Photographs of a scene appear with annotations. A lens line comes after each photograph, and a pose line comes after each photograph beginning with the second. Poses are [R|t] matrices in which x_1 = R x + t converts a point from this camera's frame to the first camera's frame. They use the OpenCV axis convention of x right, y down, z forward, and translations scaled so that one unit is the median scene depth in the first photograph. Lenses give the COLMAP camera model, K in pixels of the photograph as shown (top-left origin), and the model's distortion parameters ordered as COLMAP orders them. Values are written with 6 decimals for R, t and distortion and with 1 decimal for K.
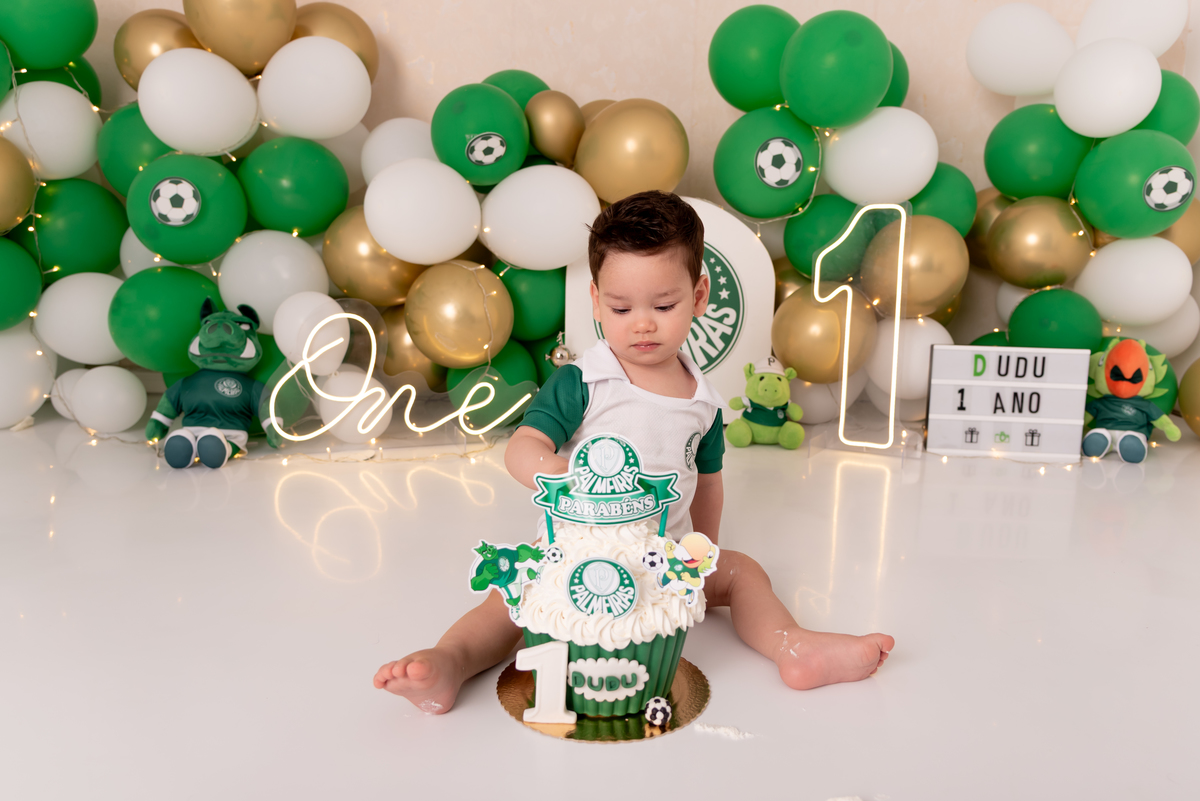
lens RADIAL K [[914.8, 0, 613.2], [0, 914.8, 397.9], [0, 0, 1]] dist [0.004324, -0.006060]
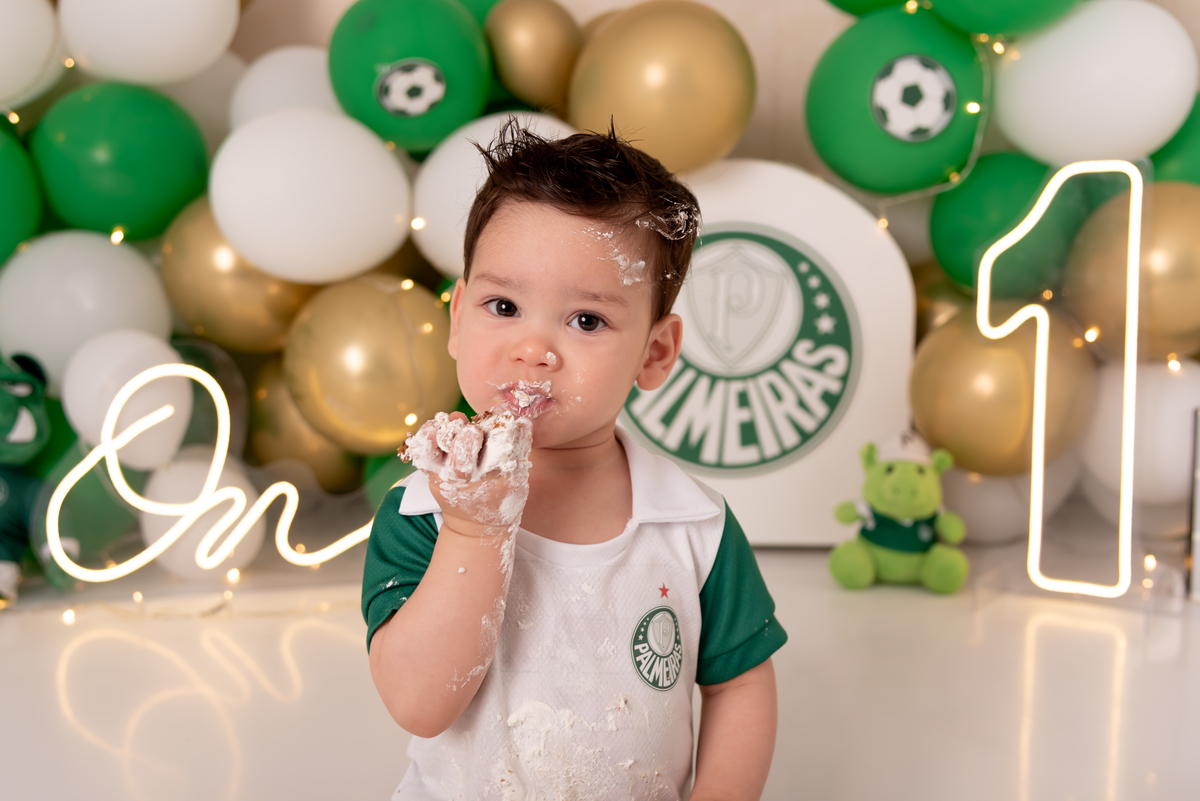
lens RADIAL K [[1308.1, 0, 600.0], [0, 1308.1, 400.5], [0, 0, 1]] dist [0.003101, 0.008957]
pose [[0.995411, -0.008697, -0.095297, 0.060378], [0.003582, 0.998550, -0.053719, -0.021331], [0.095626, 0.053131, 0.993998, 0.164276]]
